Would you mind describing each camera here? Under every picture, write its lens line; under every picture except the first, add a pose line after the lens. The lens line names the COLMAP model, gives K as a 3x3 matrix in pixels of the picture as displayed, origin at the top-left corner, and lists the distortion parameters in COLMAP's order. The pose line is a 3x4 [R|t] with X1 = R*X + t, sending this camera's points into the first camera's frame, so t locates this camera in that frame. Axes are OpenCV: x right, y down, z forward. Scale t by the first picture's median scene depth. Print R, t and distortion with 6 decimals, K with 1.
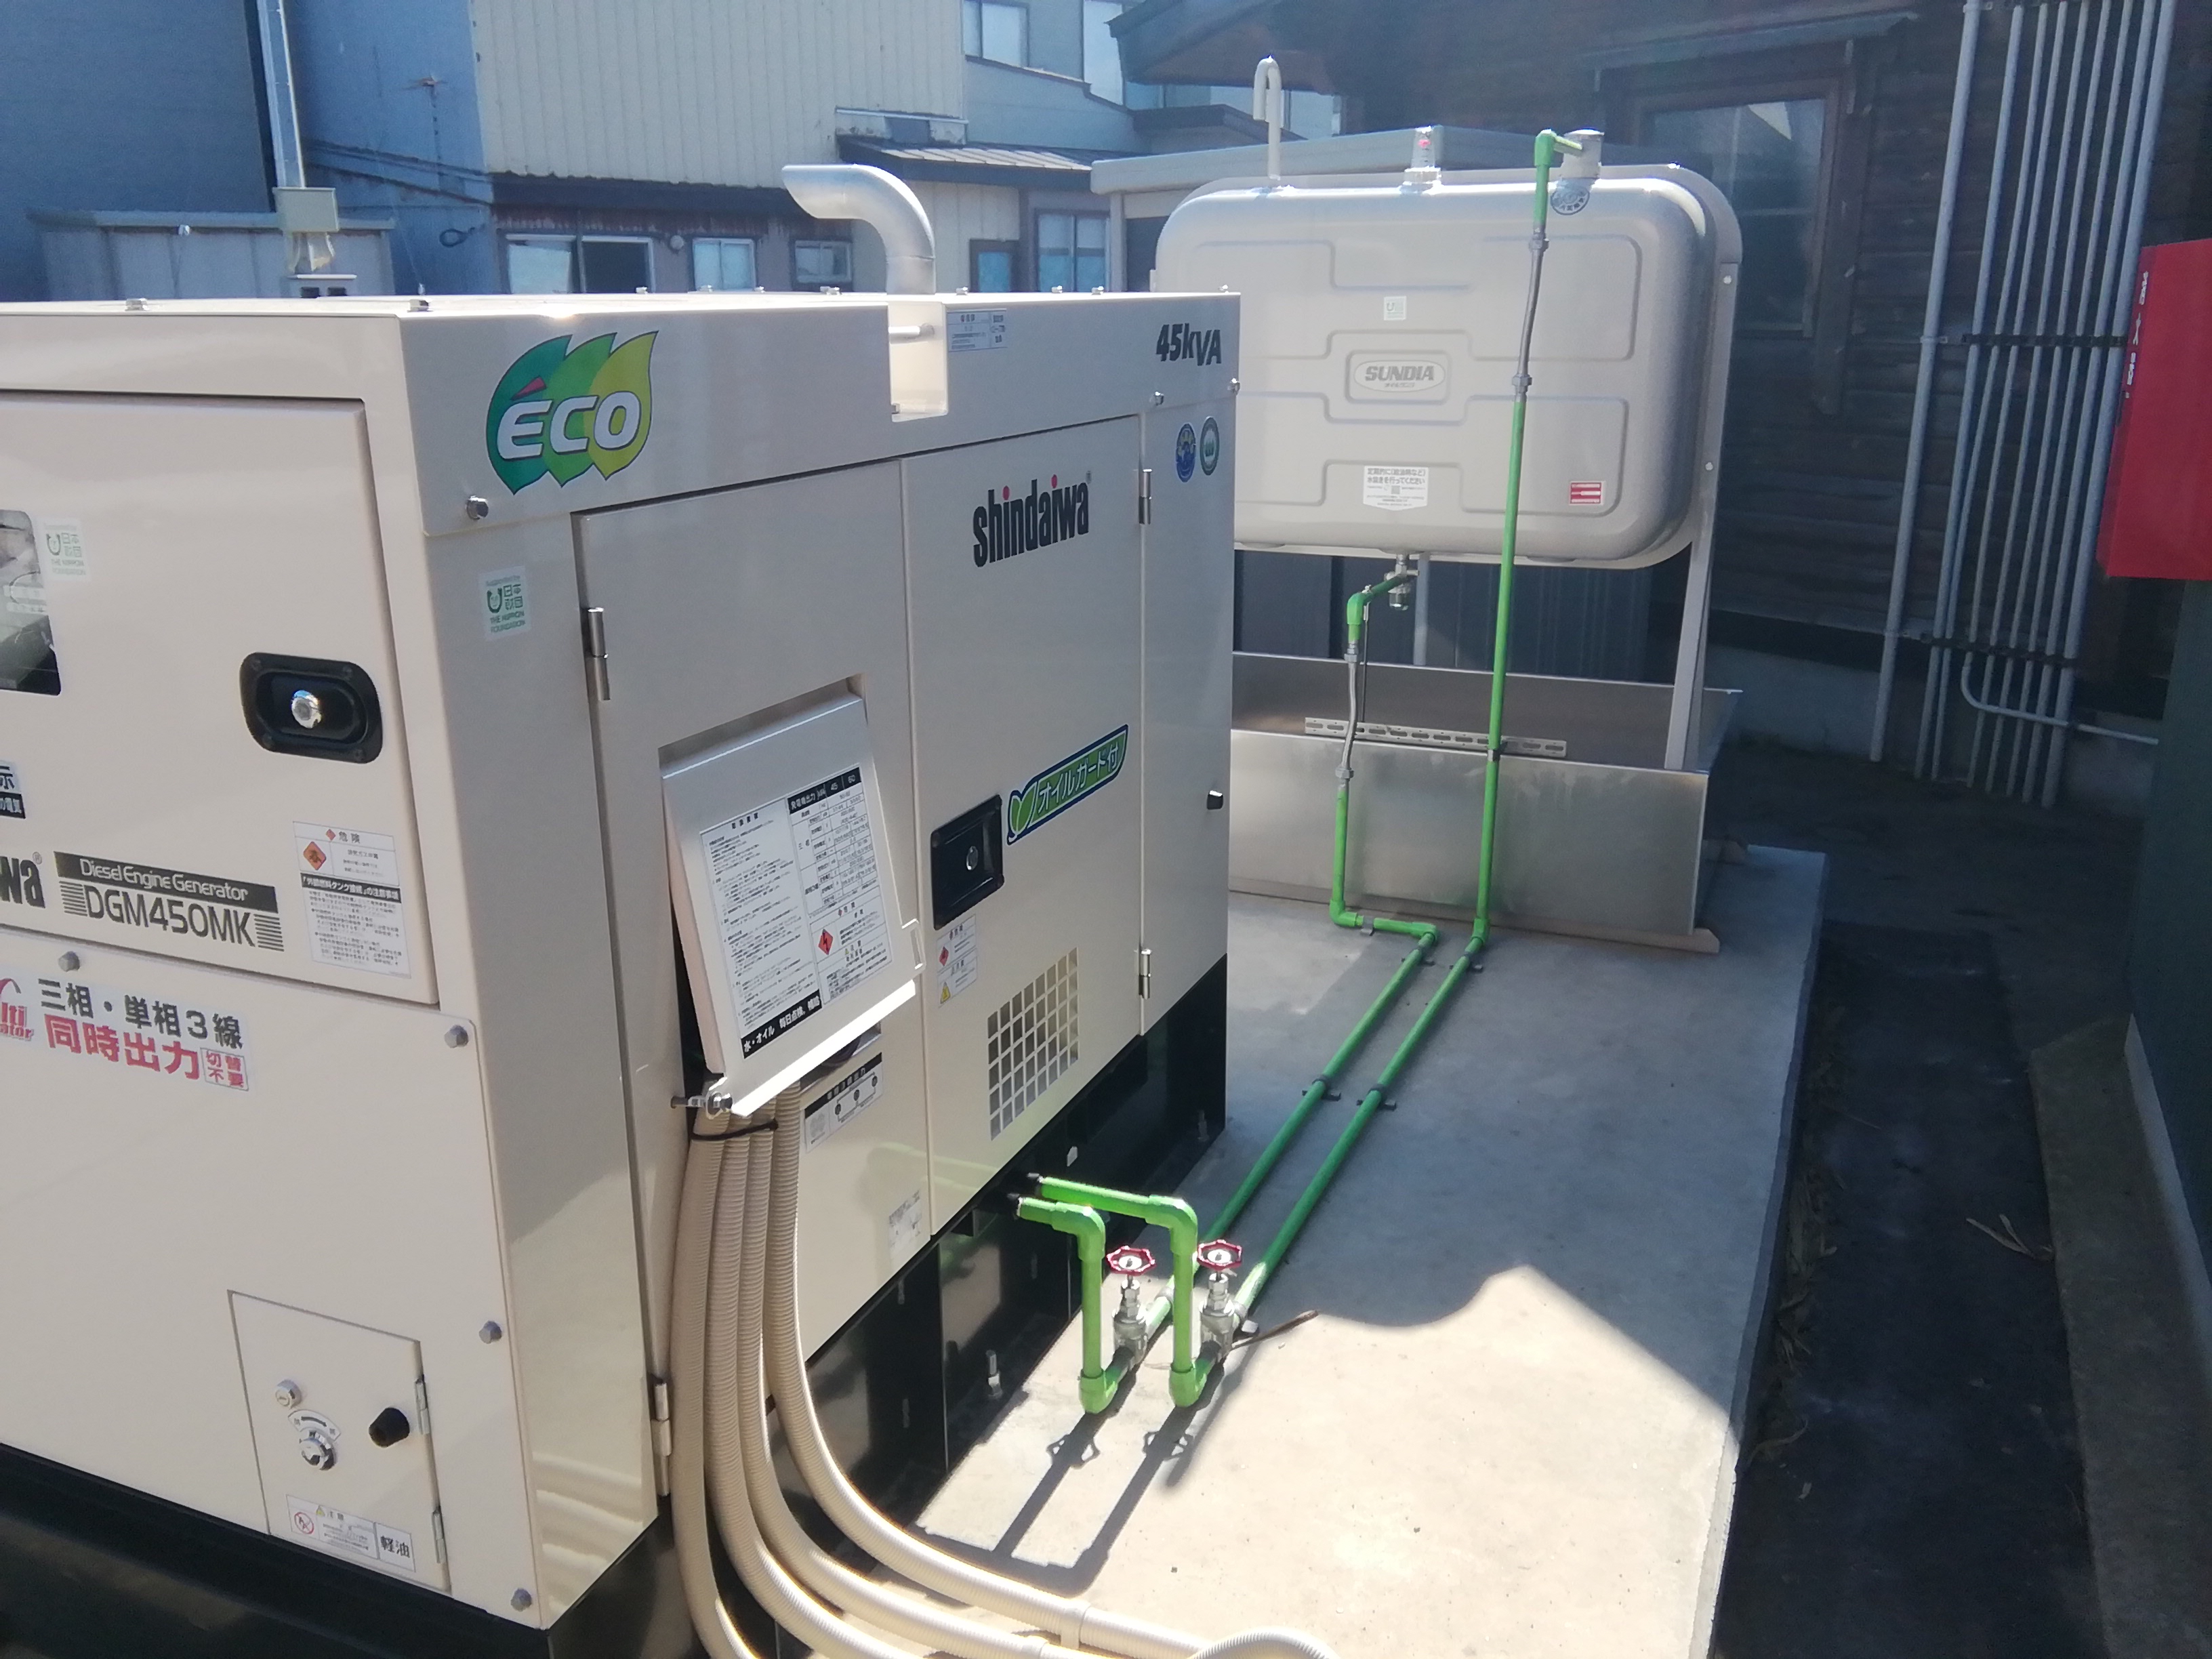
lens RADIAL K [[1796.6, 0, 1099.9], [0, 1796.6, 822.2], [0, 0, 1]] dist [0.075228, -0.103504]
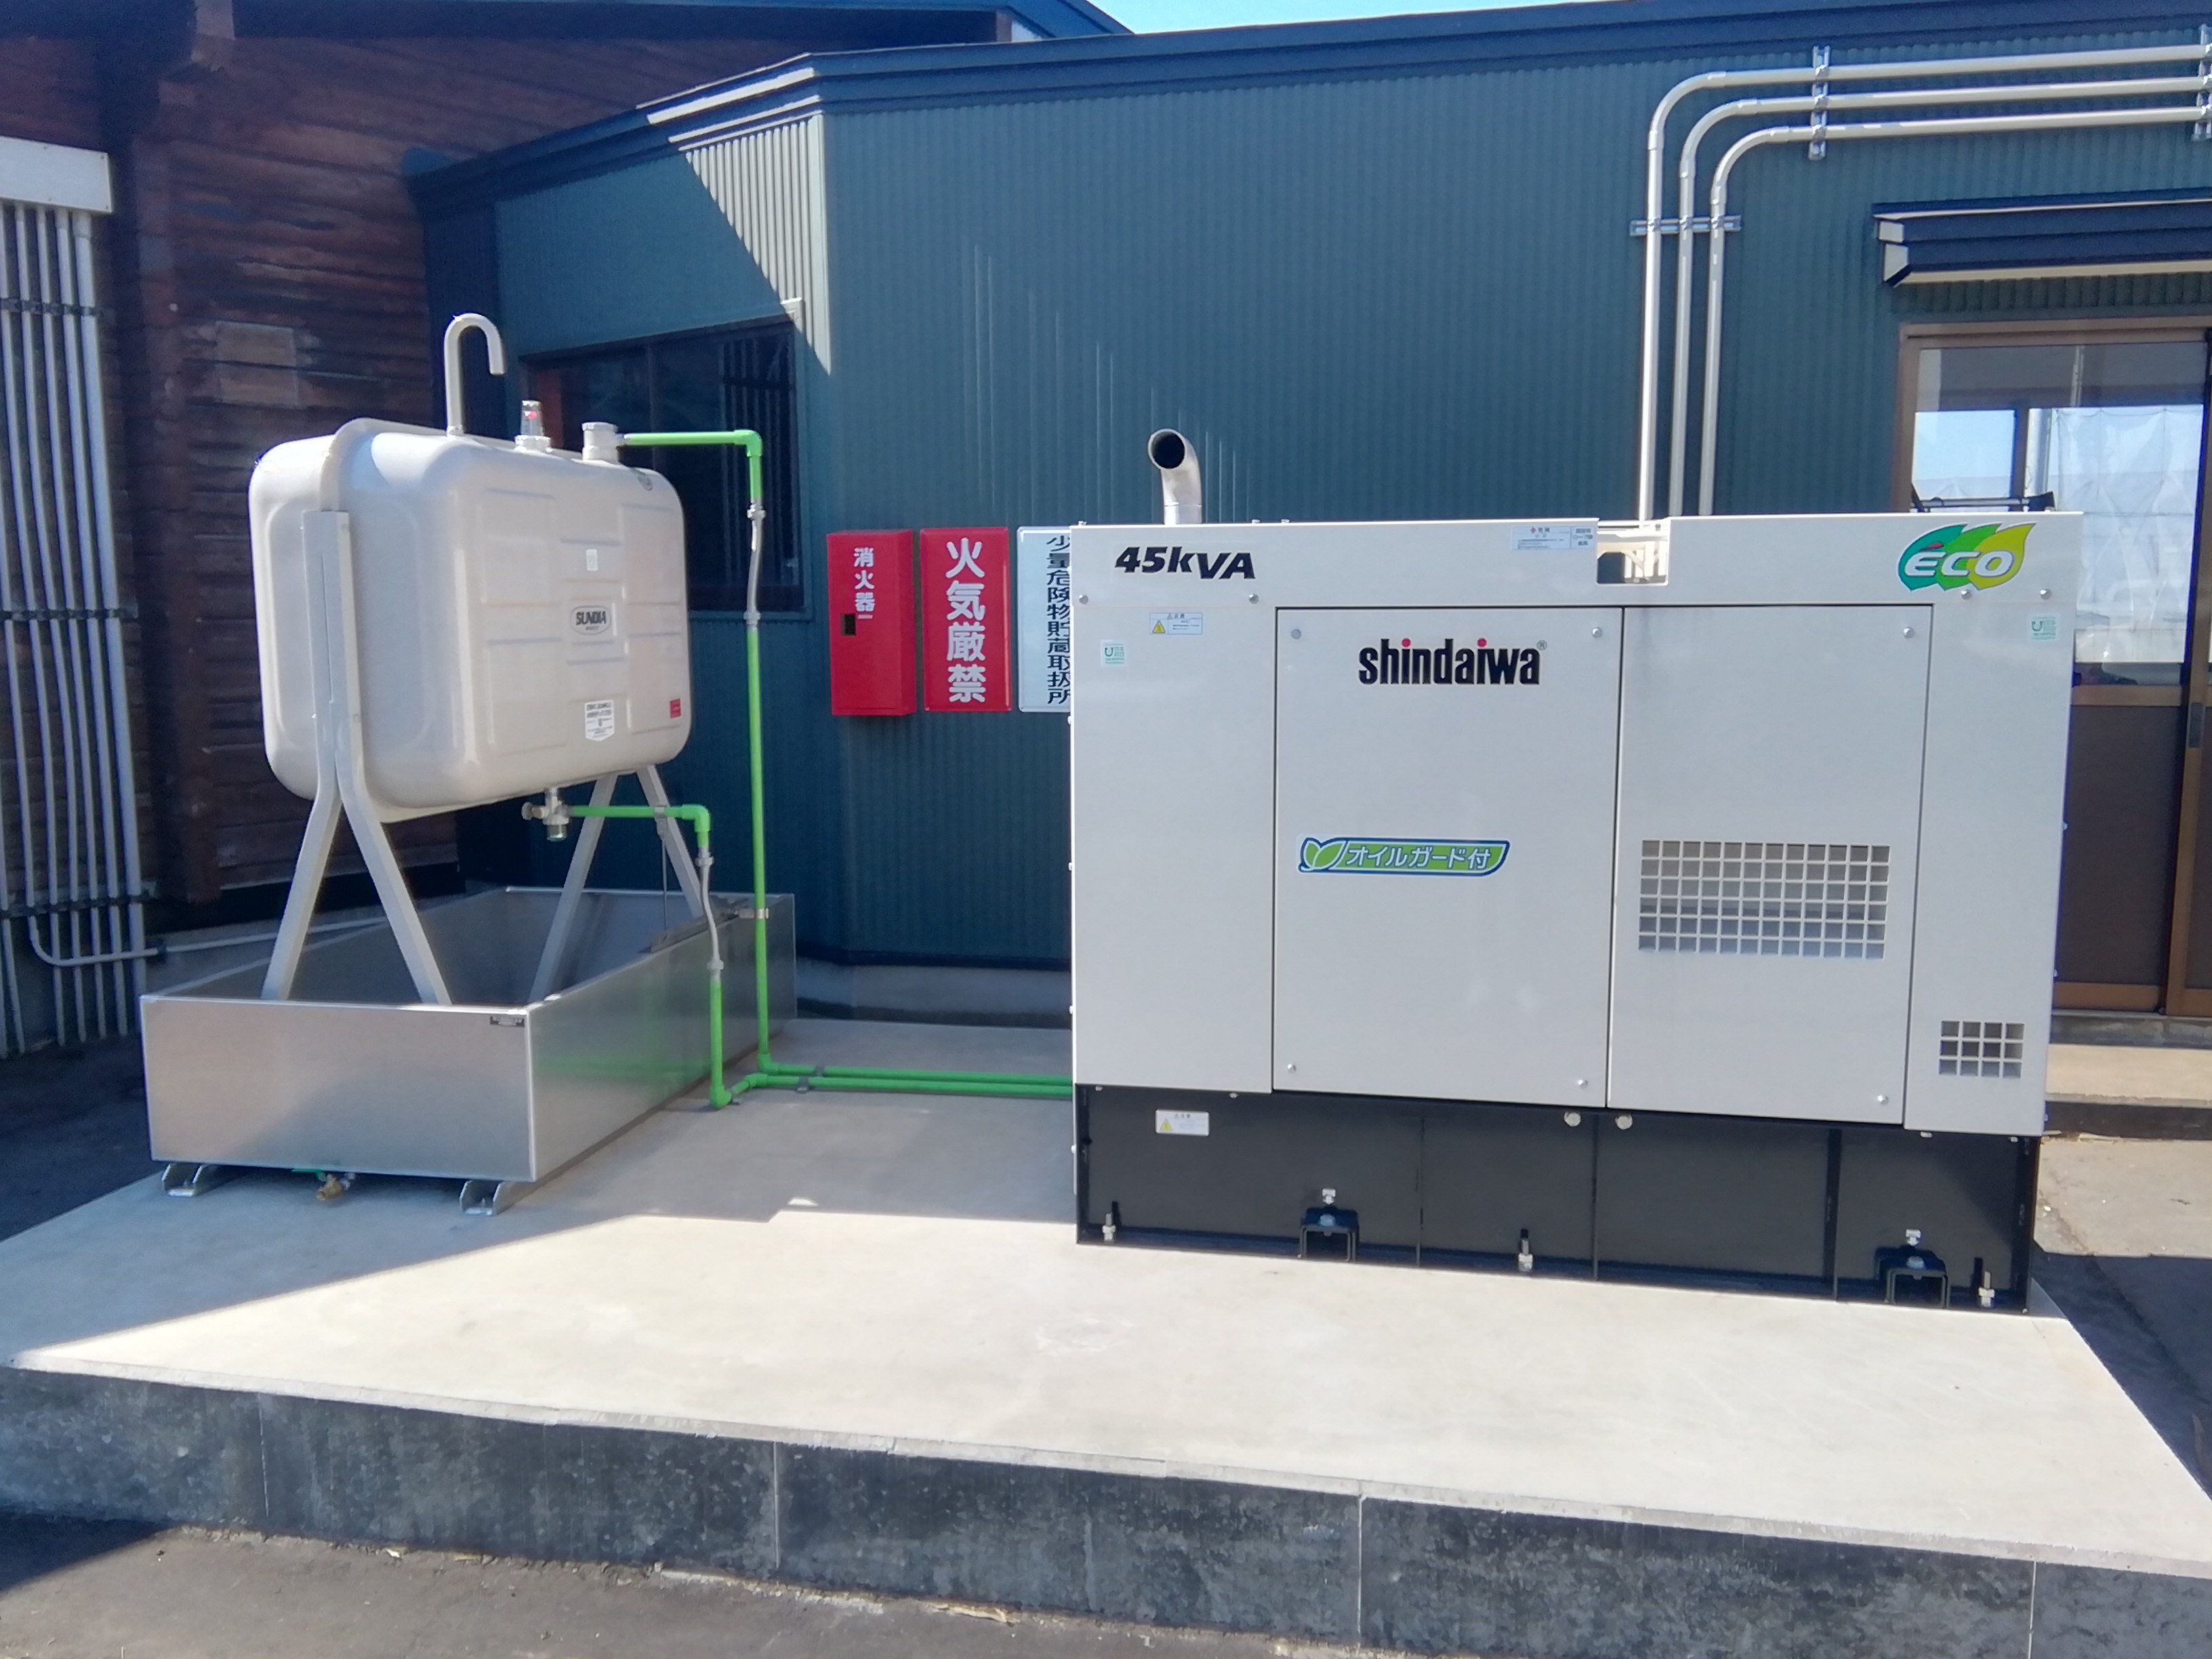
lens RADIAL K [[1796.6, 0, 1103.8], [0, 1796.6, 829.4], [0, 0, 1]] dist [0.075228, -0.103504]
pose [[-0.203048, -0.123012, 0.971411, -0.983642], [0.286227, 0.941288, 0.179026, -0.237699], [-0.936400, 0.314395, -0.155918, 0.930917]]
